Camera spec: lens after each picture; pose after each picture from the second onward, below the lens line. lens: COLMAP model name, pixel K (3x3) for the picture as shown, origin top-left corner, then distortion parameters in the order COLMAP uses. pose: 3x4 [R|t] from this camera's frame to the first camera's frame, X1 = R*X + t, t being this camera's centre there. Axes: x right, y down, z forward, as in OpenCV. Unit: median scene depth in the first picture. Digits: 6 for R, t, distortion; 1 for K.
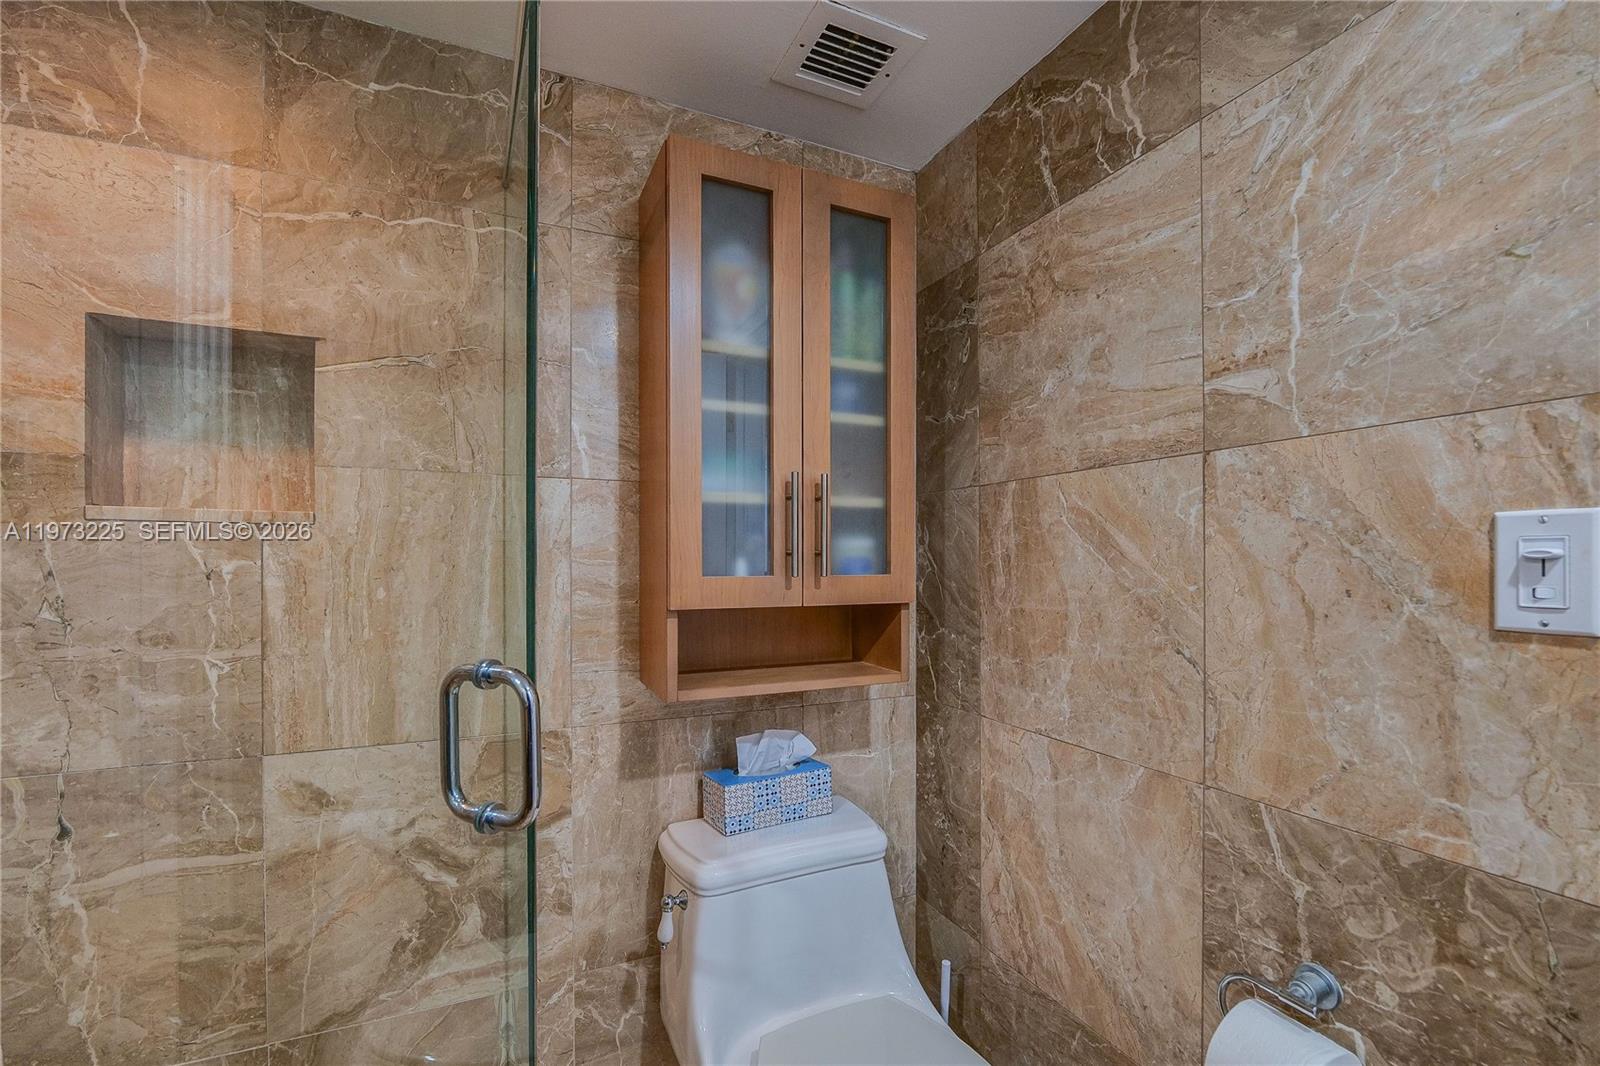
lens RADIAL K [[669.1, 0, 795.8], [0, 669.1, 560.3], [0, 0, 1]] dist [-0.008106, -0.000345]
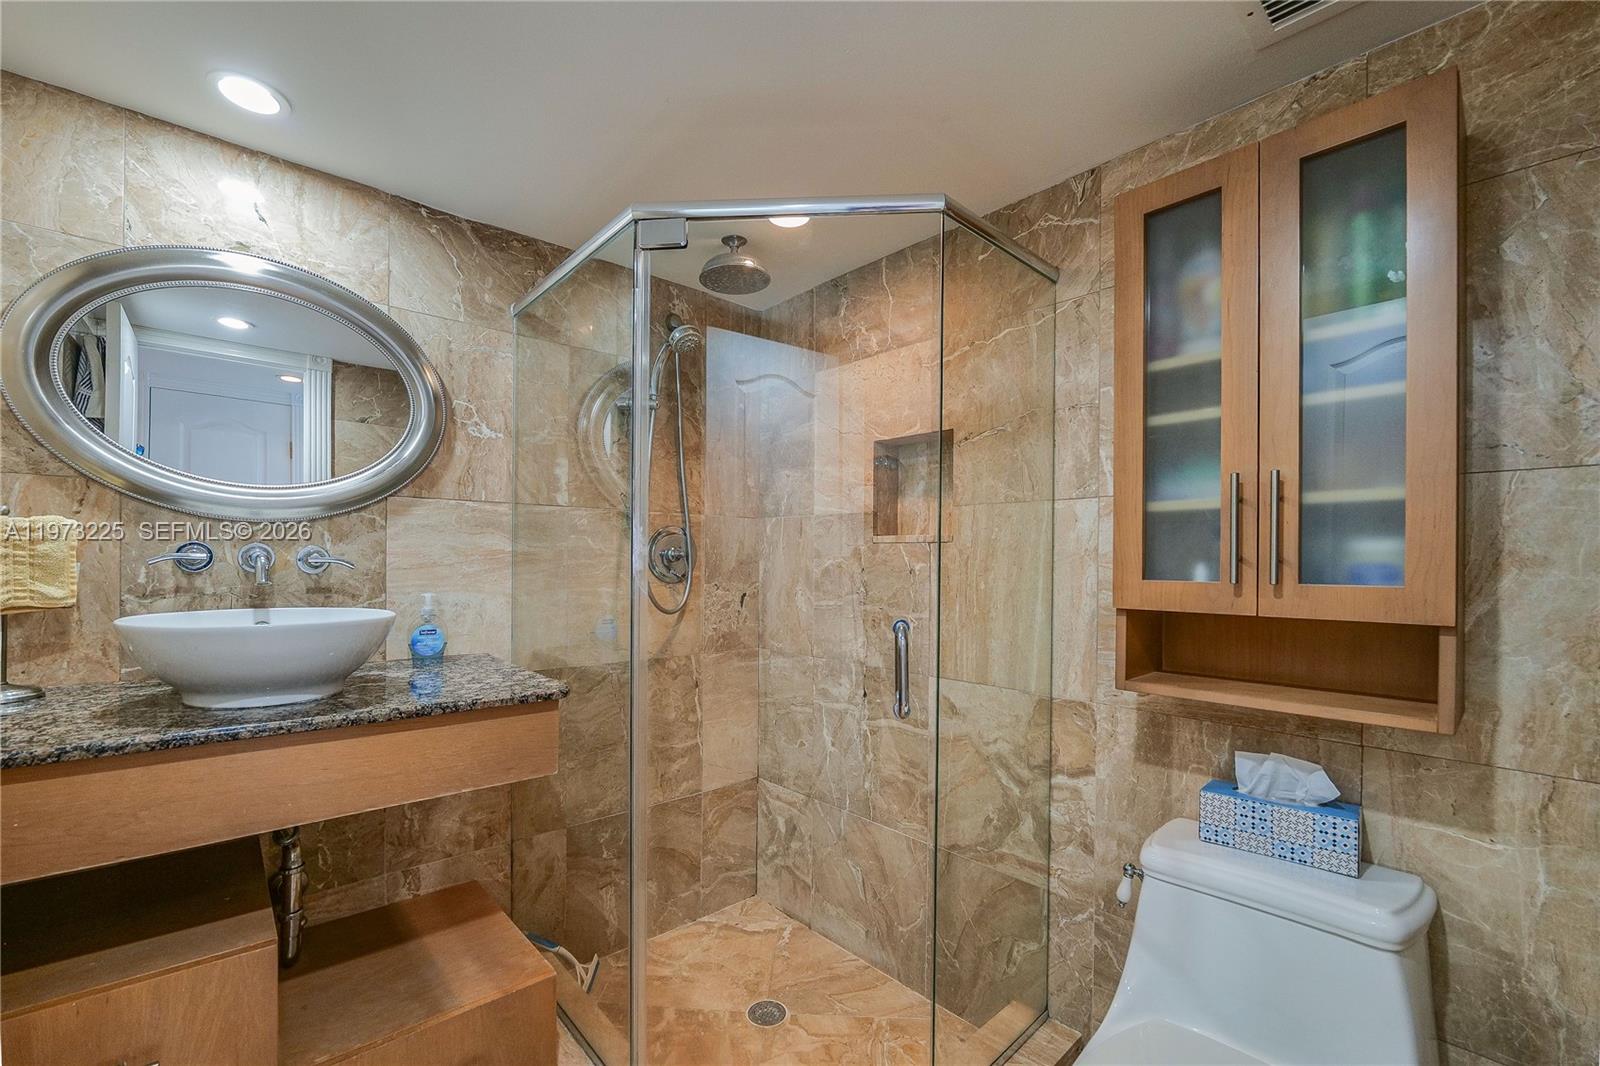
lens RADIAL K [[669.1, 0, 795.8], [0, 669.1, 560.3], [0, 0, 1]] dist [-0.008106, -0.000345]
pose [[0.308688, -0.000808, -0.951163, 0.669197], [-0.007902, 0.999963, -0.003414, 0.000314], [0.951131, 0.008570, 0.308670, 0.109530]]
